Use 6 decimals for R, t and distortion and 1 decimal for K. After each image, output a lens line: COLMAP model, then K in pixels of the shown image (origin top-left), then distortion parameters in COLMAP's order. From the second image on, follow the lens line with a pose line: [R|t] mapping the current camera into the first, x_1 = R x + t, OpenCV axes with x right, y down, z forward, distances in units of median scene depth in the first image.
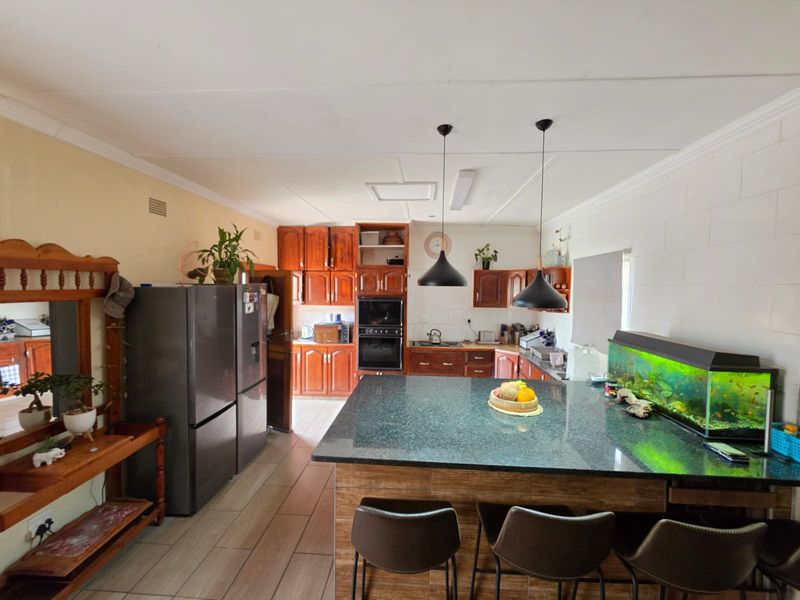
lens RADIAL K [[311.7, 0, 398.6], [0, 311.7, 302.8], [0, 0, 1]] dist [0.009553, 0.000807]
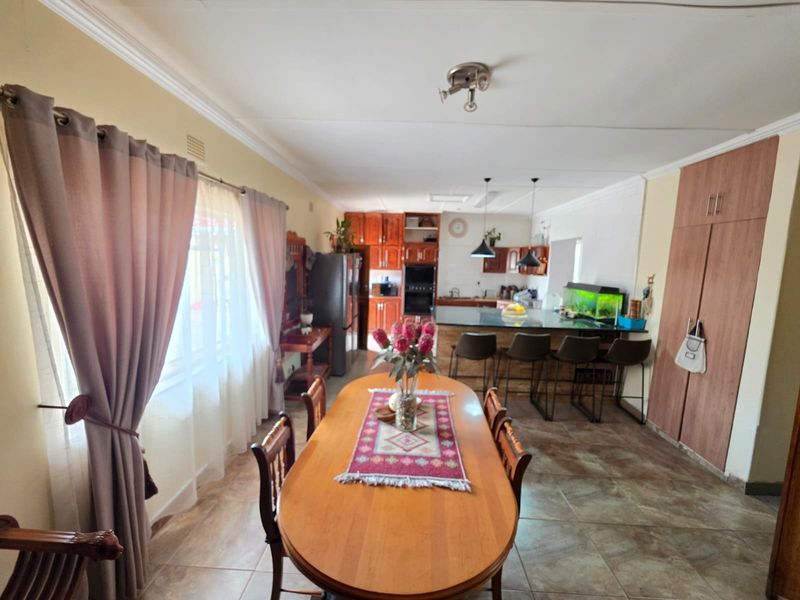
lens RADIAL K [[311.7, 0, 403.3], [0, 311.7, 297.8], [0, 0, 1]] dist [0.009553, 0.000807]
pose [[0.998793, 0.011499, 0.047758, -0.199979], [-0.014846, 0.997414, 0.070319, 0.034572], [-0.046826, -0.070943, 0.996381, -0.434755]]
